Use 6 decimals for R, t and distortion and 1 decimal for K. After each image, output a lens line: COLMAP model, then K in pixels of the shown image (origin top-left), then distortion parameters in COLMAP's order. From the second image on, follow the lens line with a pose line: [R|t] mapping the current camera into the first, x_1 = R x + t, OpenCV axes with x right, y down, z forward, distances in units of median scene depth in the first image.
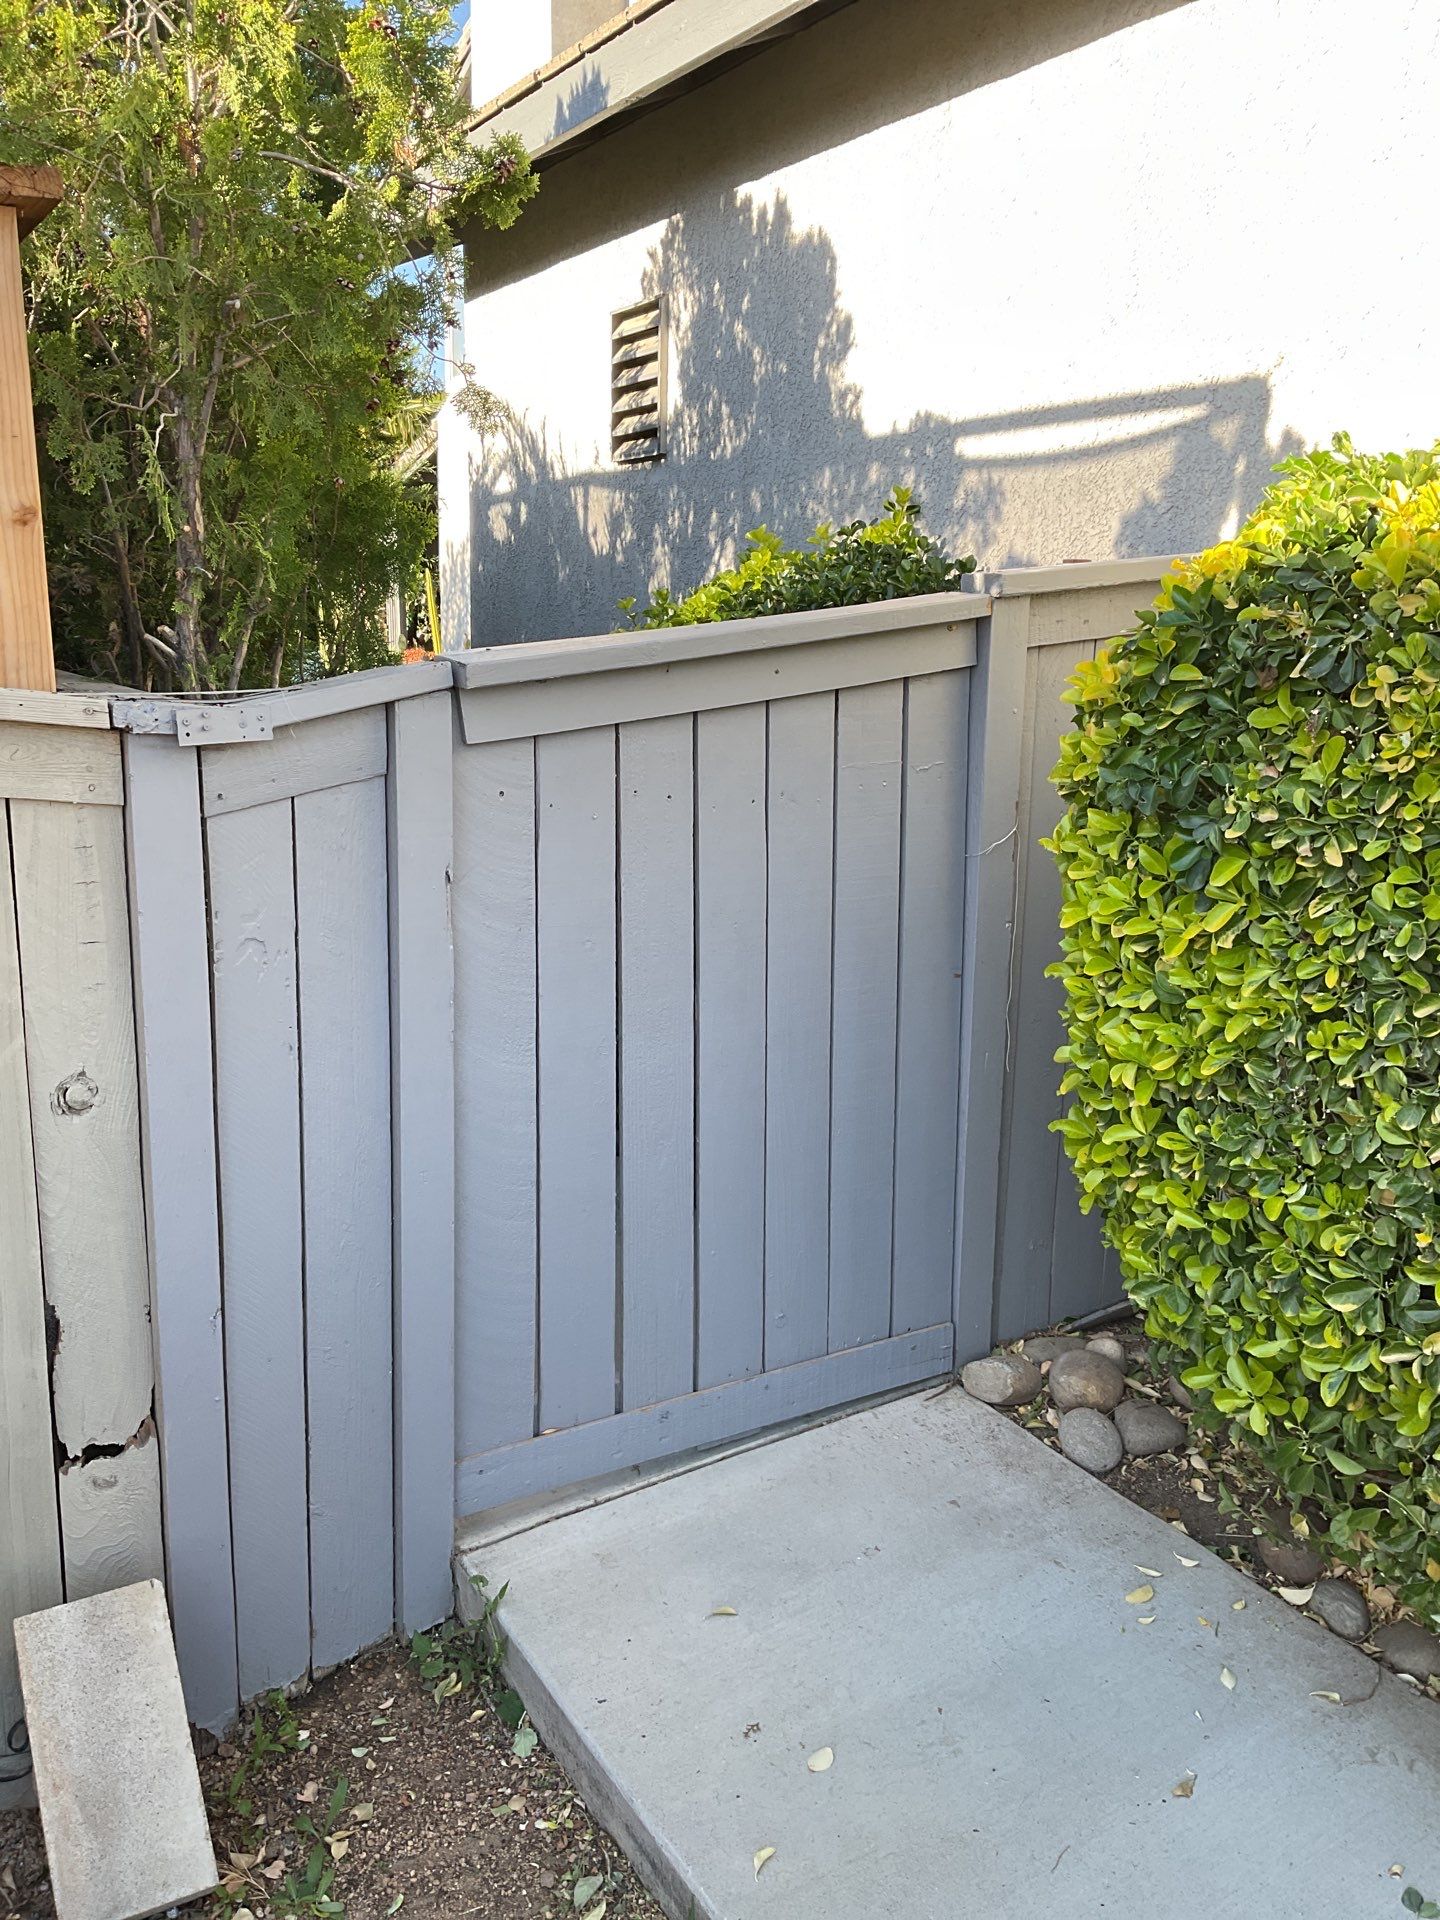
lens RADIAL K [[1657.3, 0, 749.9], [0, 1657.3, 963.6], [0, 0, 1]] dist [0.023366, -0.003121]
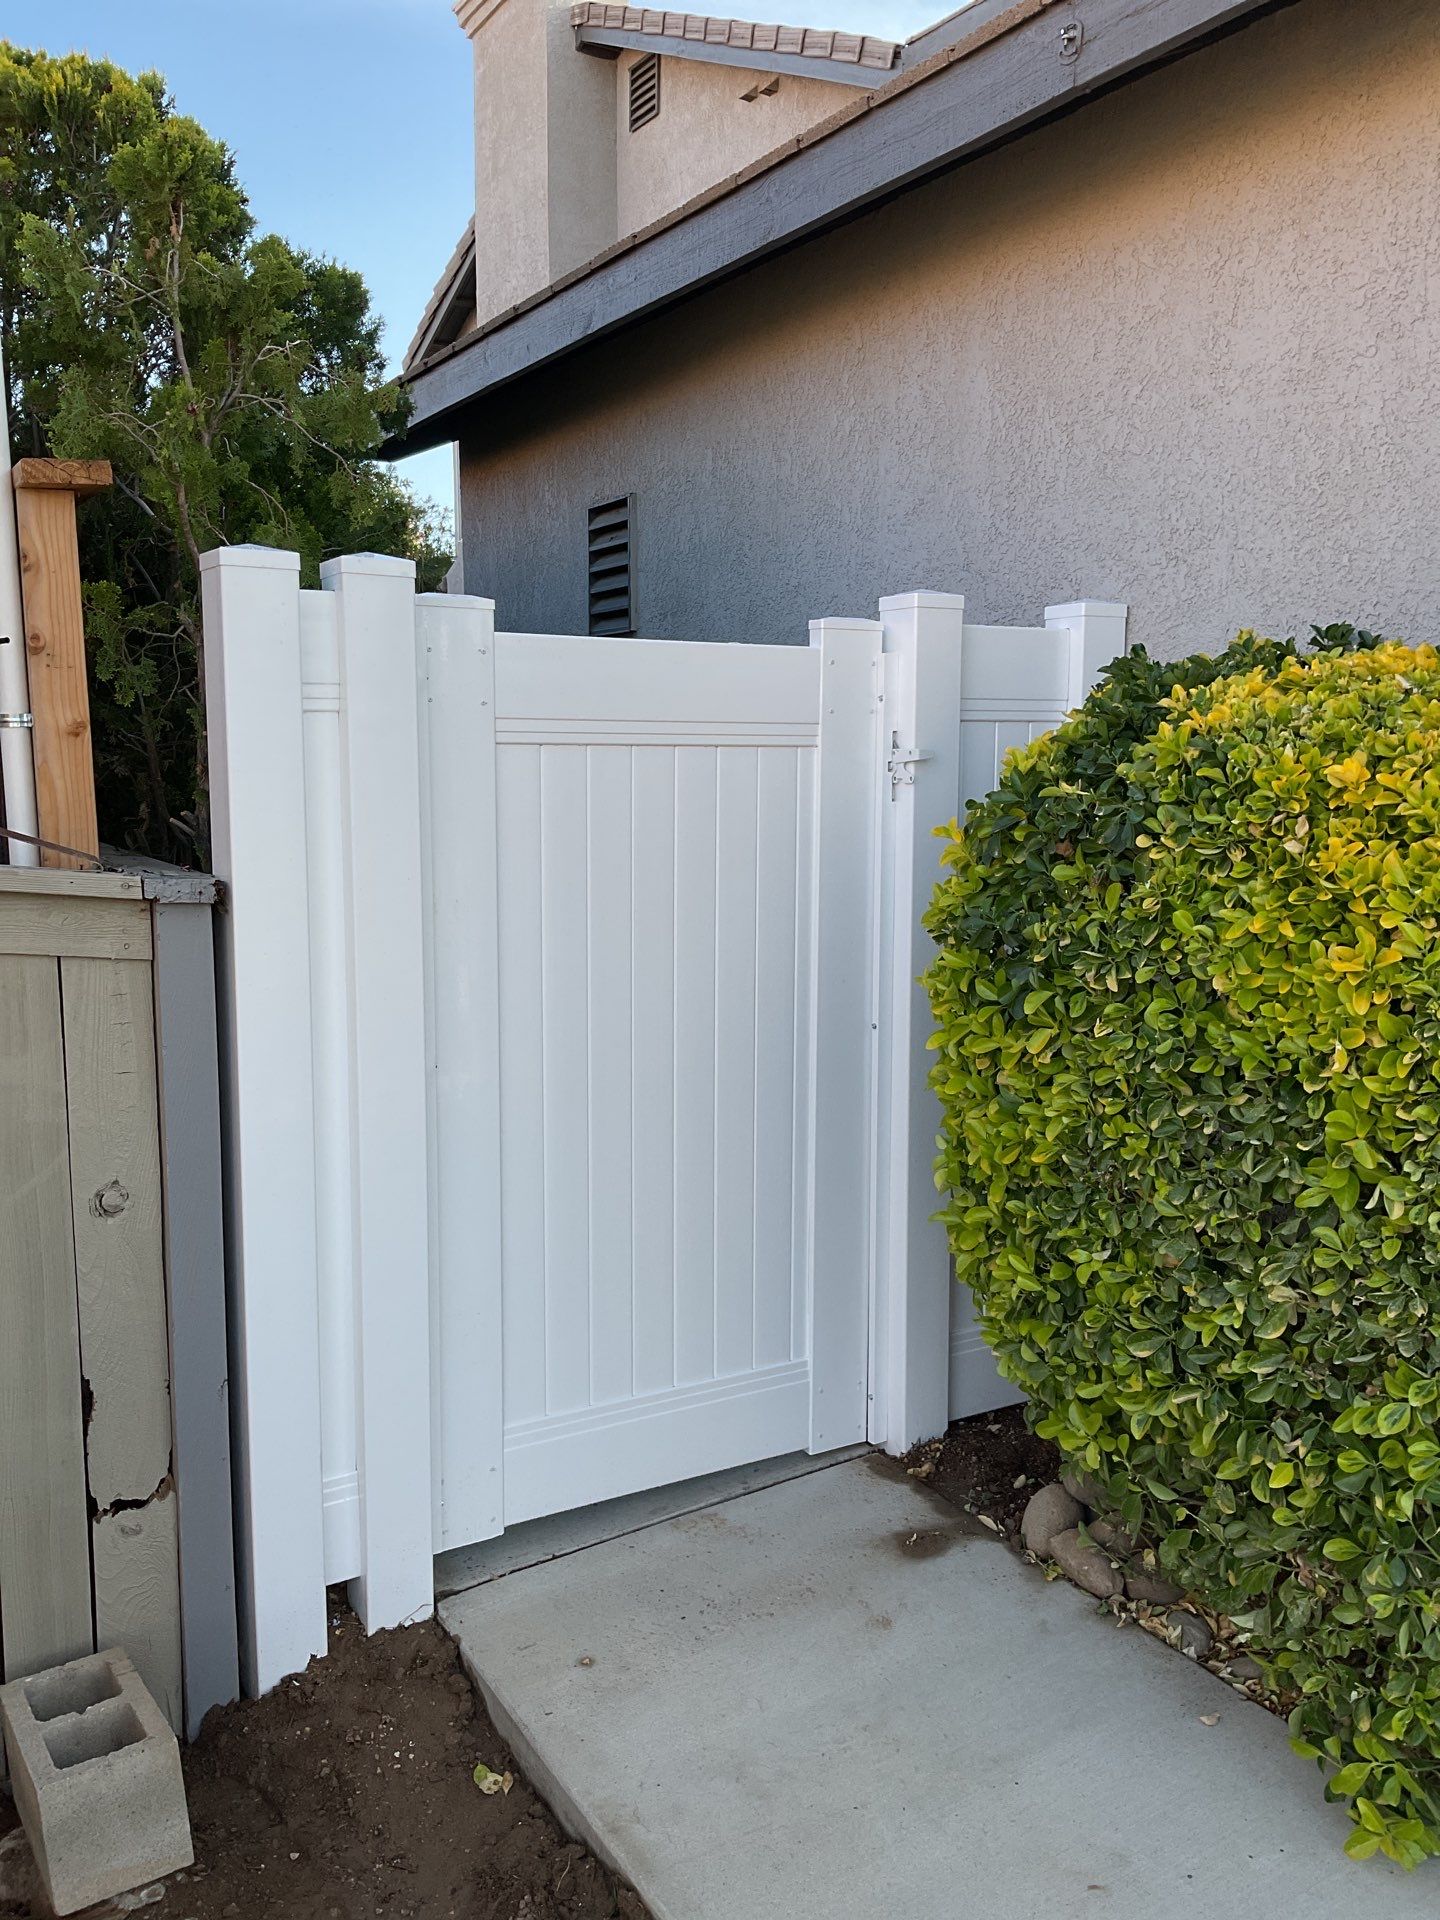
lens RADIAL K [[1528.3, 0, 722.4], [0, 1528.3, 962.9], [0, 0, 1]] dist [0.105681, -0.190731]
pose [[0.999828, -0.016306, -0.008892, 0.056675], [0.015584, 0.996990, -0.075950, 0.001632], [0.010104, 0.075799, 0.997072, -0.139864]]
